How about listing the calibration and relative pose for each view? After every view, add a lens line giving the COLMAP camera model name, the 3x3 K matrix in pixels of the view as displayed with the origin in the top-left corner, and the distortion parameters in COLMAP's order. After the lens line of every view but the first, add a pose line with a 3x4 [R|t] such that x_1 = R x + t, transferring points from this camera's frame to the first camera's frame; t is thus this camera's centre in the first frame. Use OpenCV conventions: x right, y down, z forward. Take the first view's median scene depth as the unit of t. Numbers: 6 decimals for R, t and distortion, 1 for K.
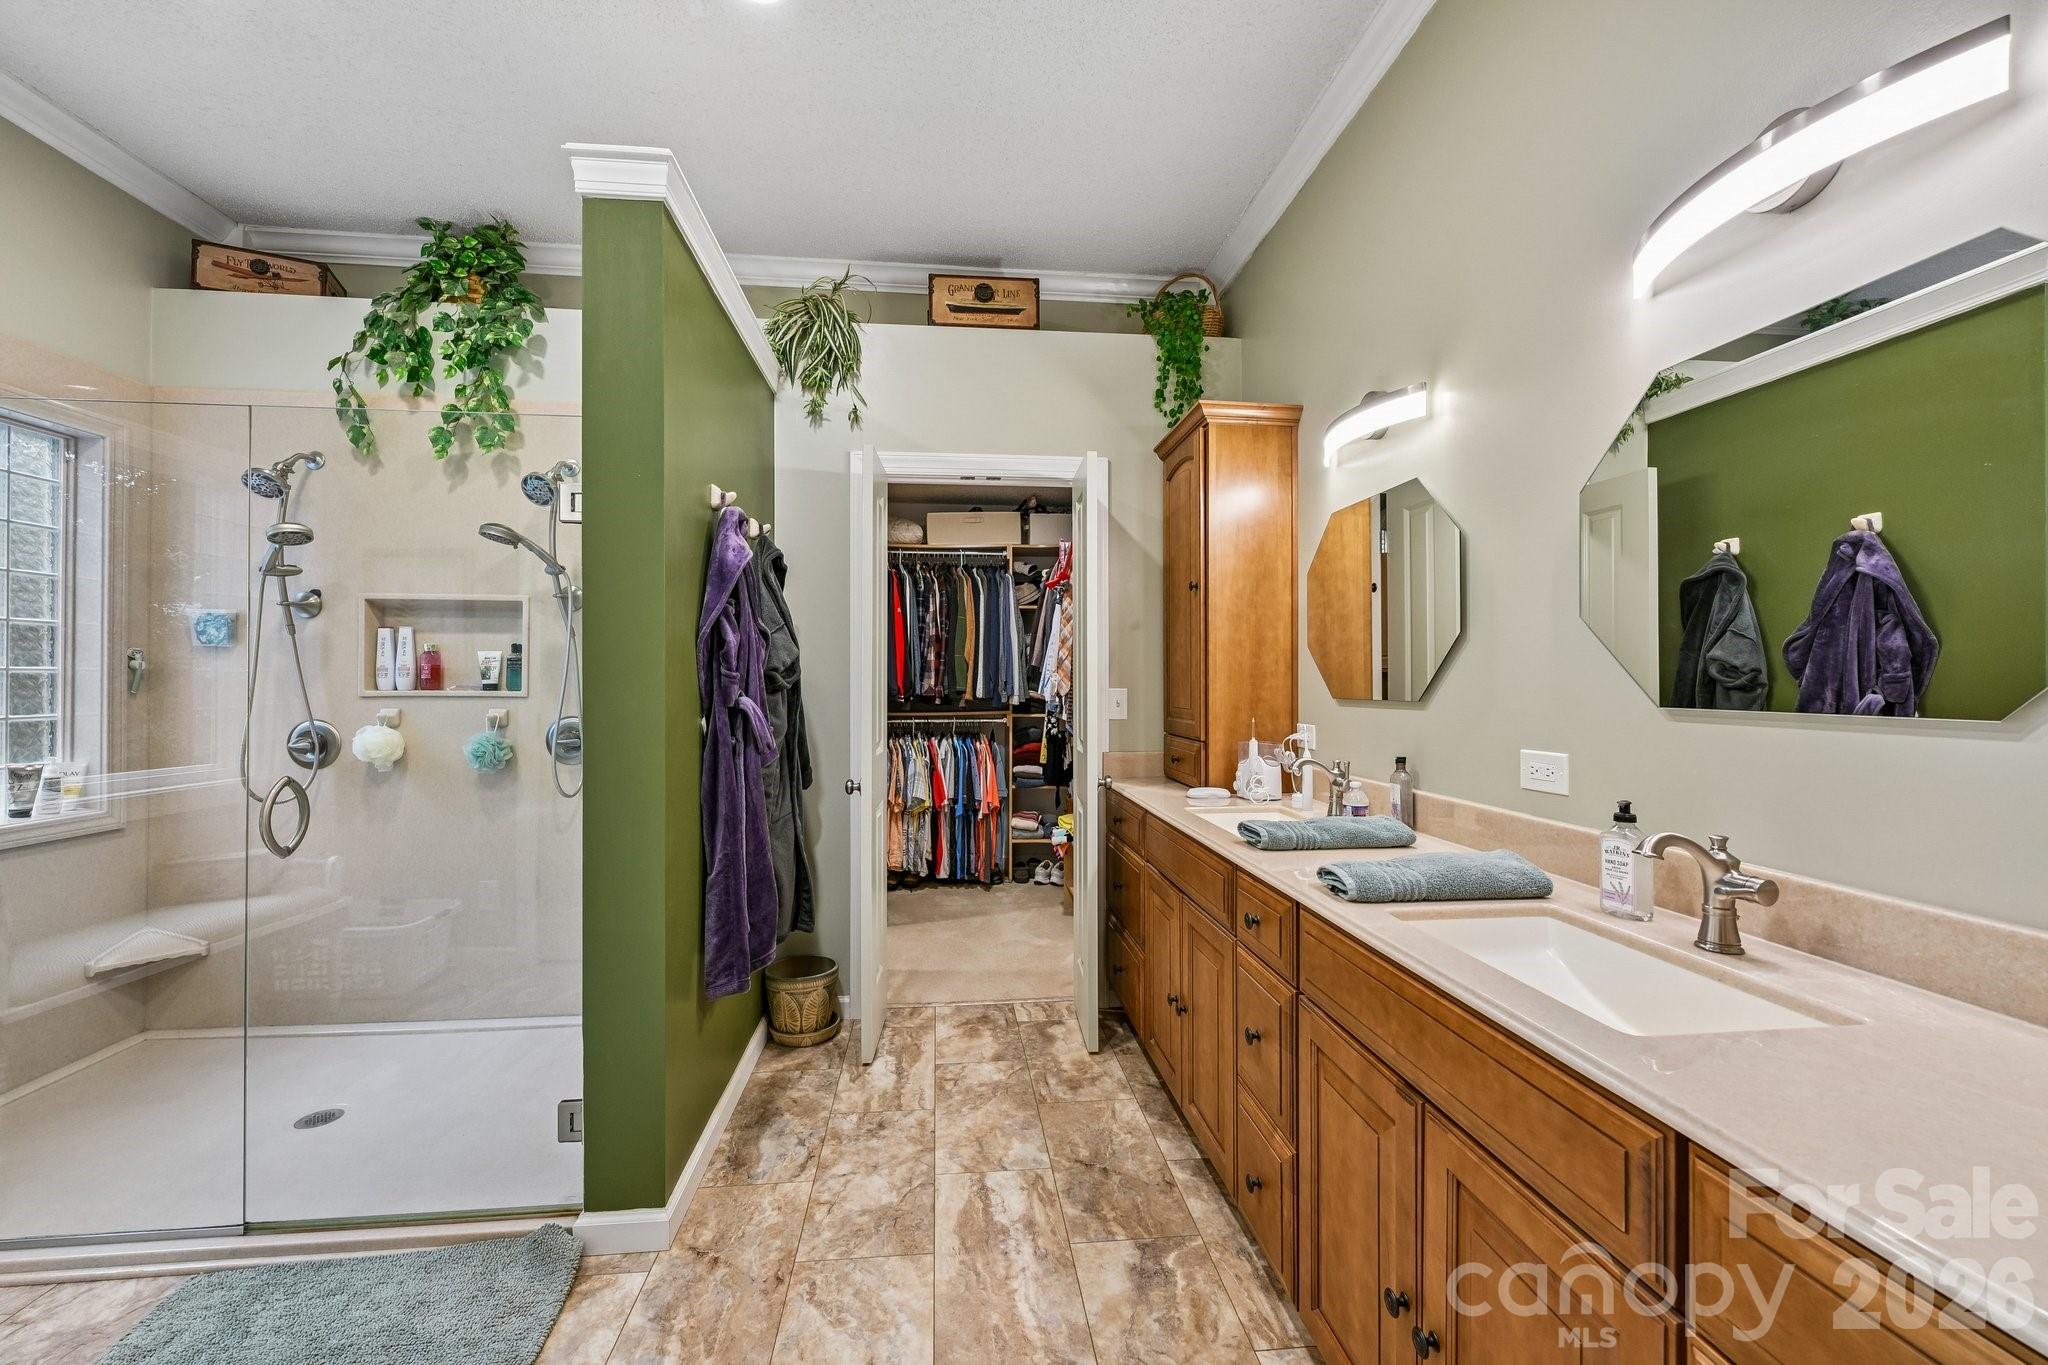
lens RADIAL K [[806.2, 0, 1018.0], [0, 806.2, 677.7], [0, 0, 1]] dist [-0.000143, -0.000138]
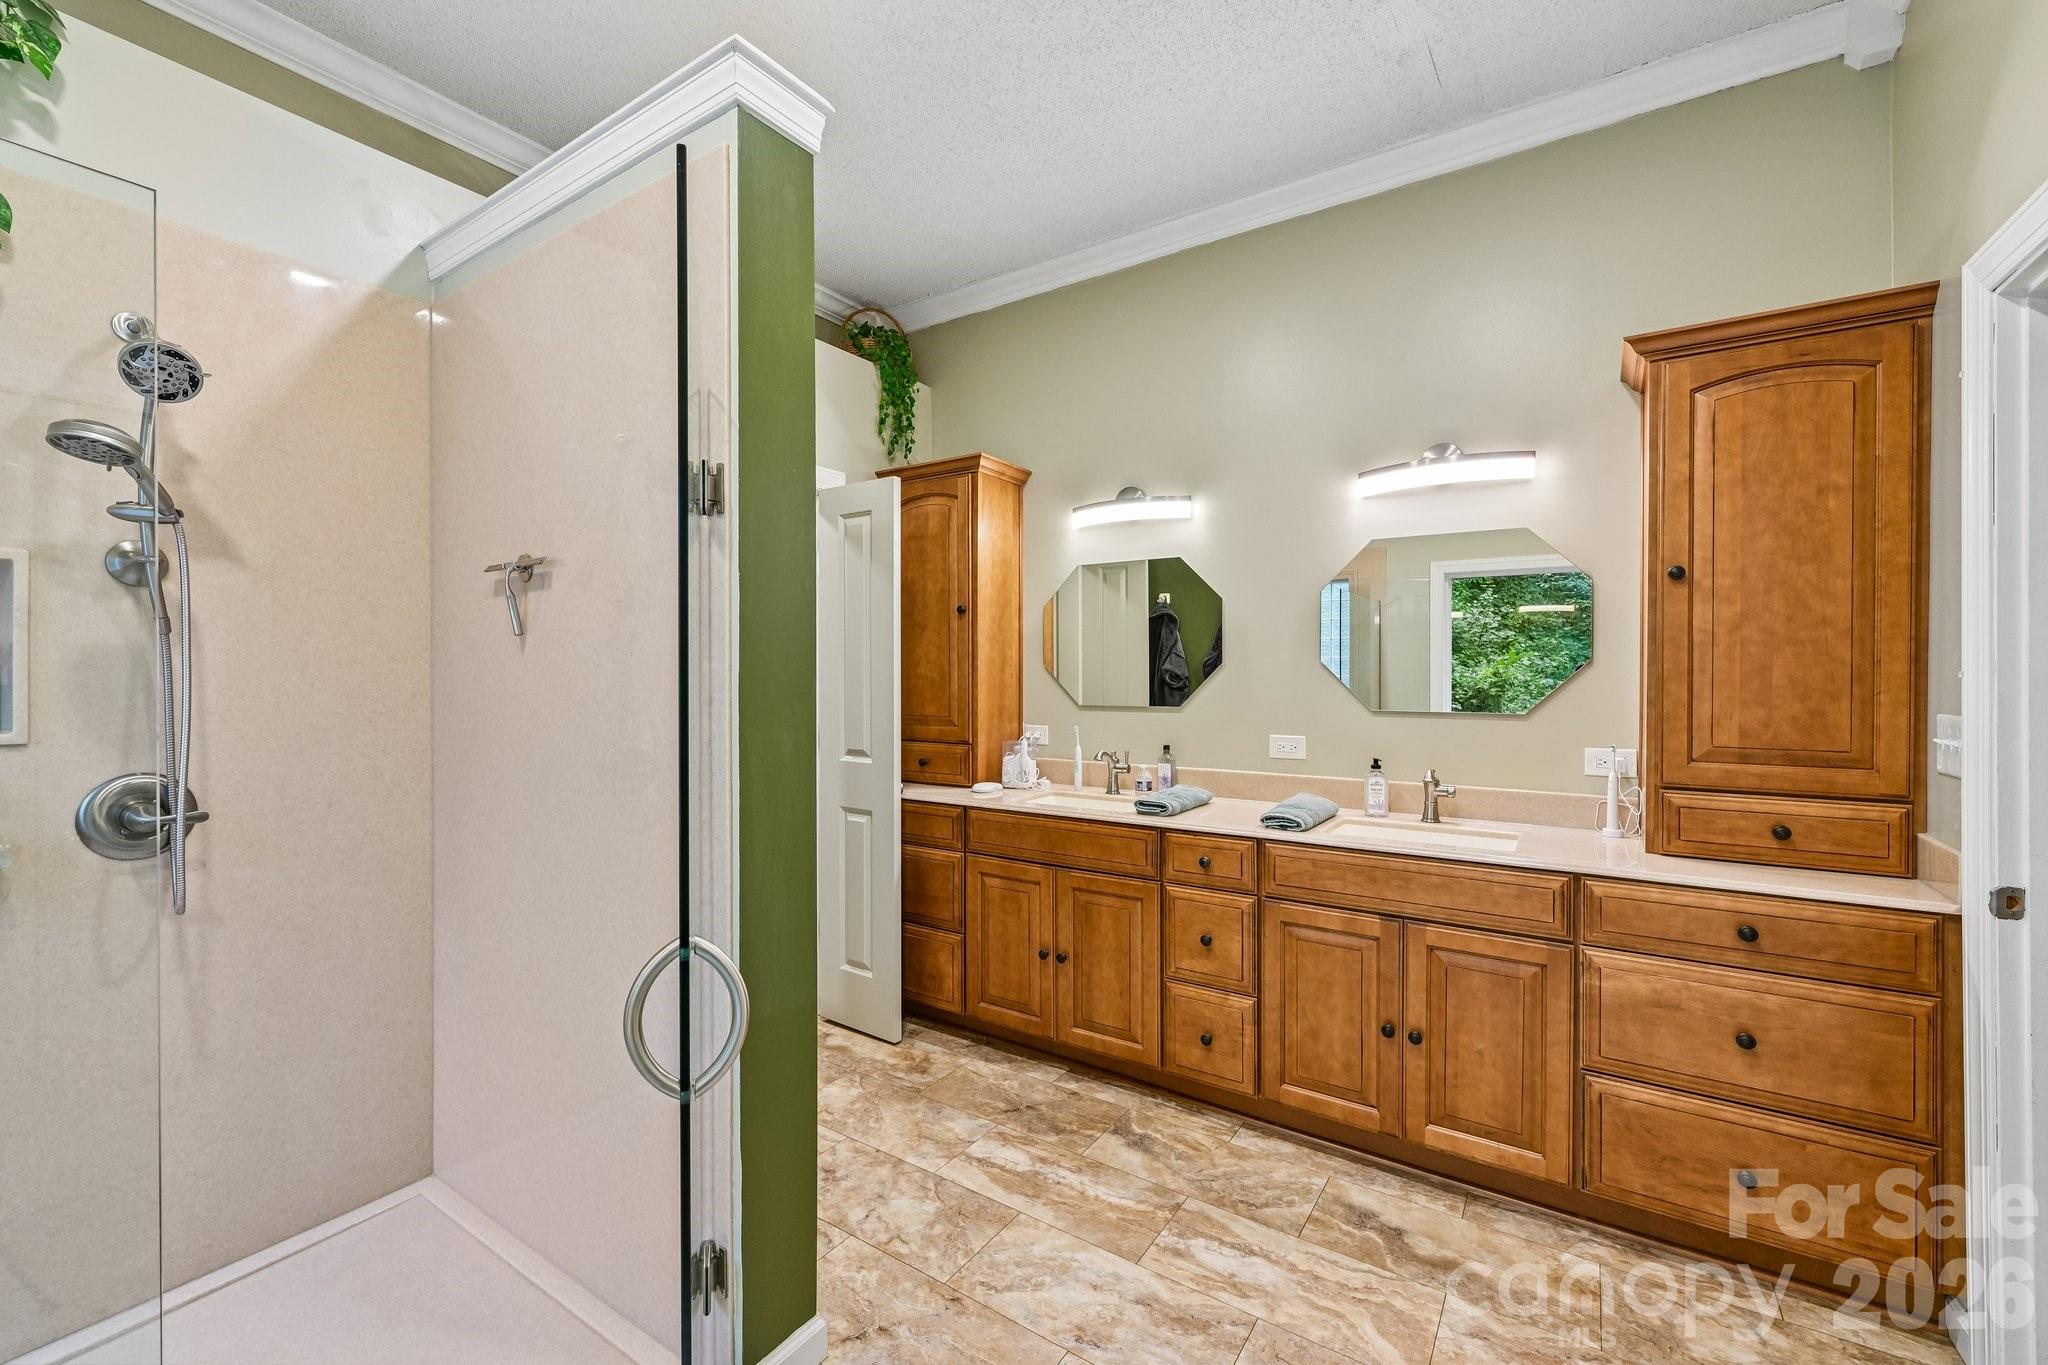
lens RADIAL K [[838.8, 0, 1024.0], [0, 838.8, 682.5], [0, 0, 1]] dist [-0.002296, -0.000333]
pose [[0.642214, -0.008596, 0.766477, -0.623563], [-0.002656, 0.999906, 0.013440, -0.025688], [-0.766521, -0.010667, 0.642131, 0.159313]]
